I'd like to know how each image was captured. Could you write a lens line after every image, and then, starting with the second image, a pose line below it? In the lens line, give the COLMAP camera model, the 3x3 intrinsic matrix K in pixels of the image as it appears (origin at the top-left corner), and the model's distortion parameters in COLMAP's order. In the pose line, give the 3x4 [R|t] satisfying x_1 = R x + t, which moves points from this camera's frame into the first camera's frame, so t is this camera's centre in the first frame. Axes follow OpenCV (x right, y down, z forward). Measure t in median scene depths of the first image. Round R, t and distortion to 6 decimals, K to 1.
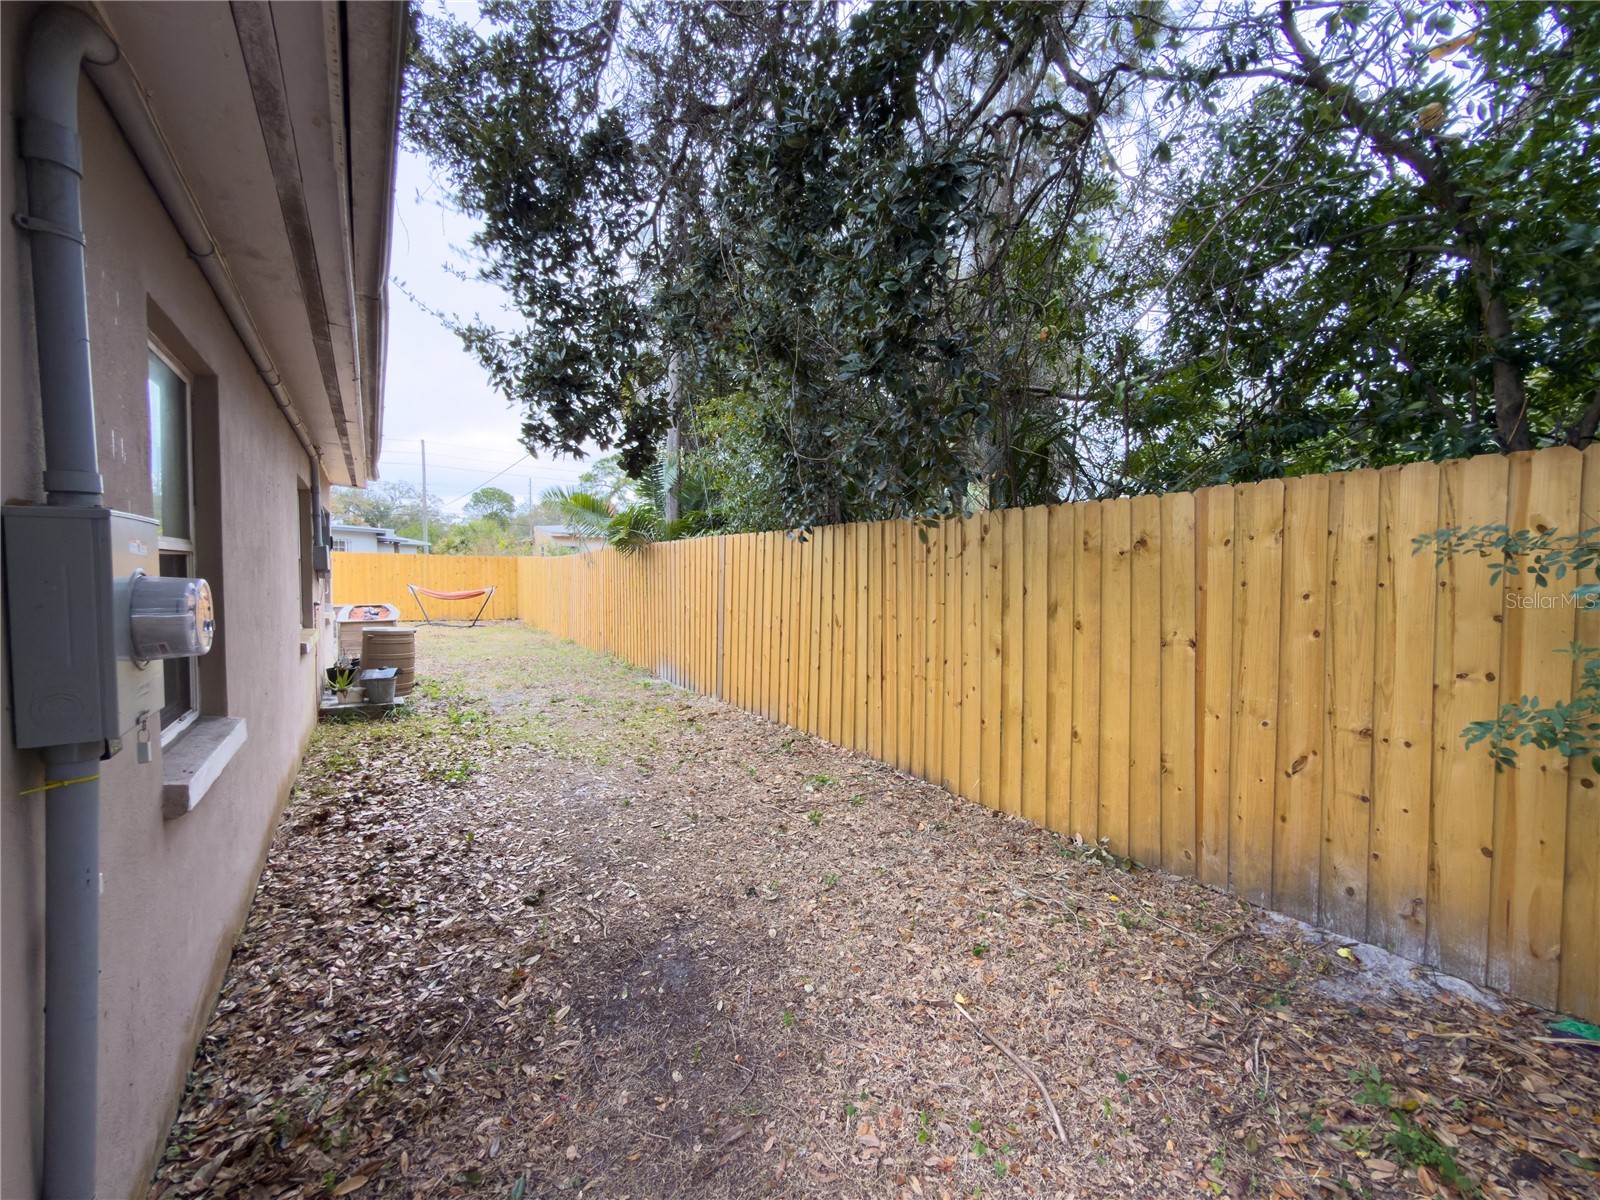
lens RADIAL K [[664.0, 0, 800.0], [0, 664.0, 600.0], [0, 0, 1]] dist [-0.001530, 0.000224]
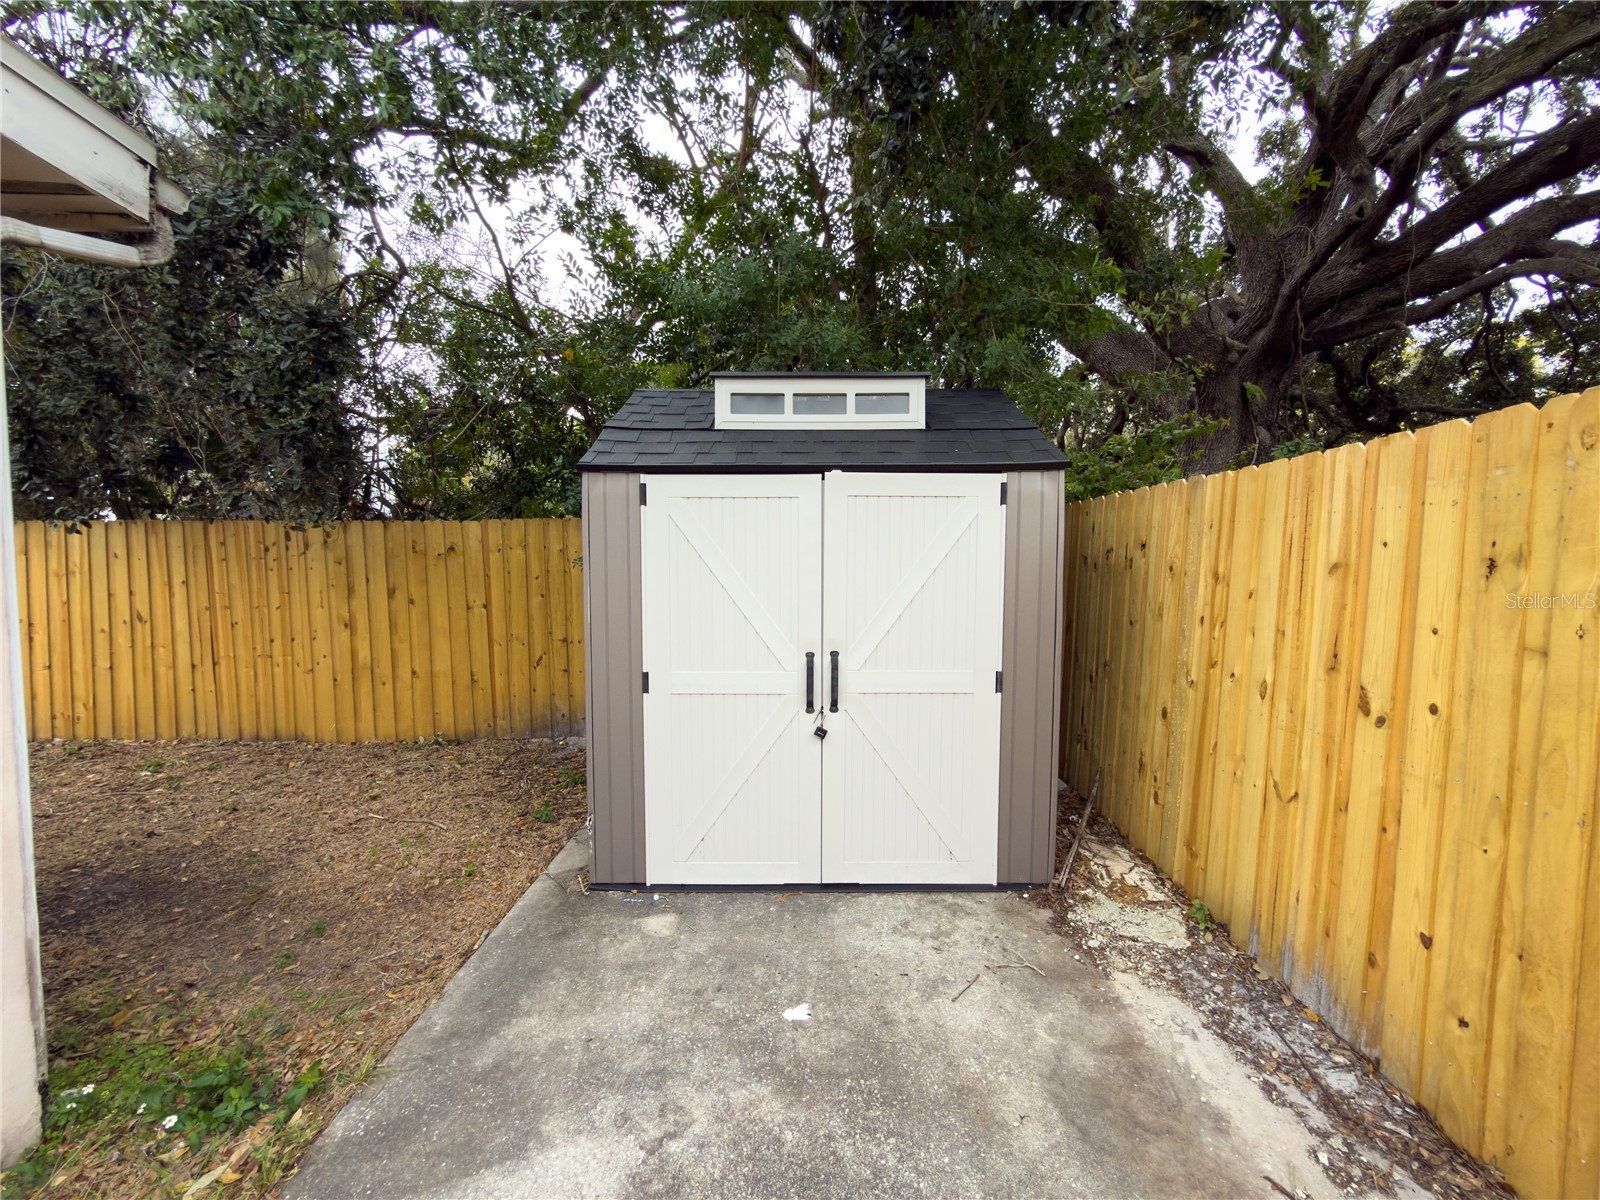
lens RADIAL K [[634.7, 0, 802.8], [0, 634.7, 600.0], [0, 0, 1]] dist [-0.001218, -0.000167]
pose [[0.527311, -0.057617, 0.847716, -0.365362], [0.040715, 0.998266, 0.042523, 0.010056], [-0.848696, 0.012092, 0.528743, -0.570500]]
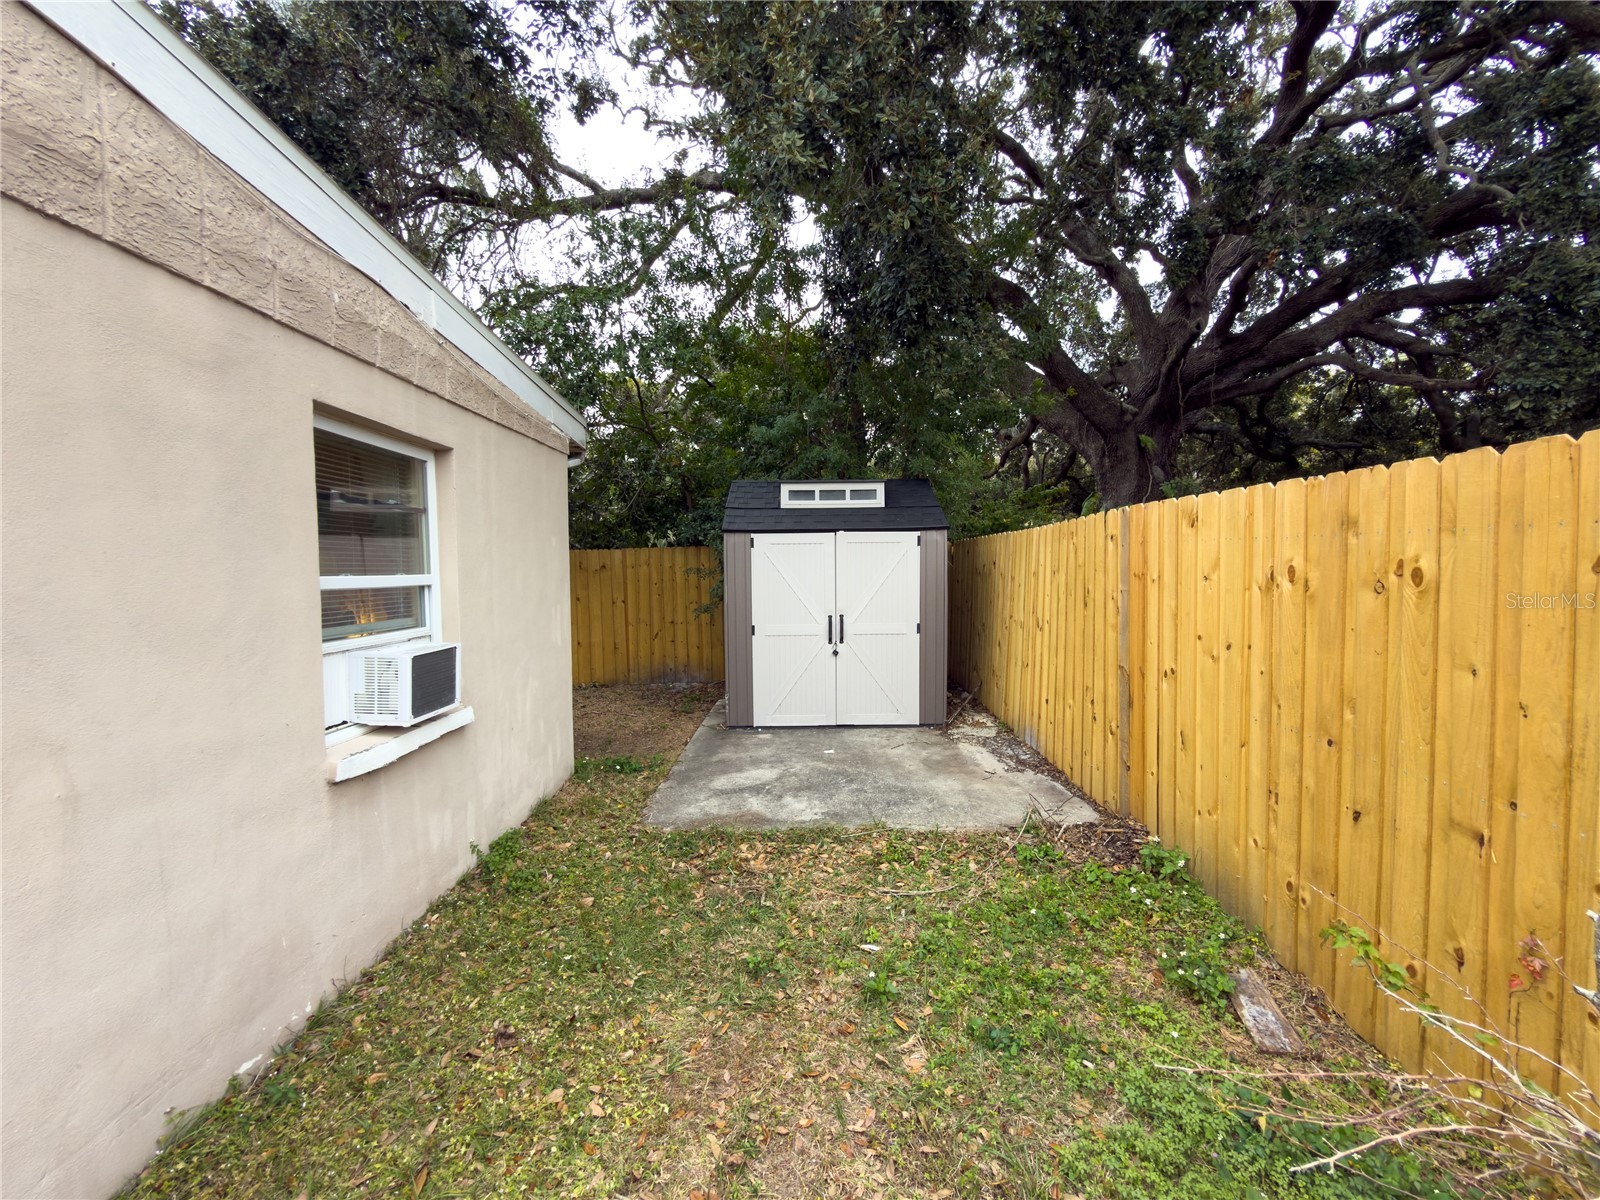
lens RADIAL K [[638.5, 0, 804.5], [0, 638.5, 599.9], [0, 0, 1]] dist [0.000618, -0.000015]
pose [[0.522739, -0.051794, 0.850918, -1.233564], [0.051110, 0.998261, 0.029365, 0.014862], [-0.850959, 0.028140, 0.524478, -1.025358]]
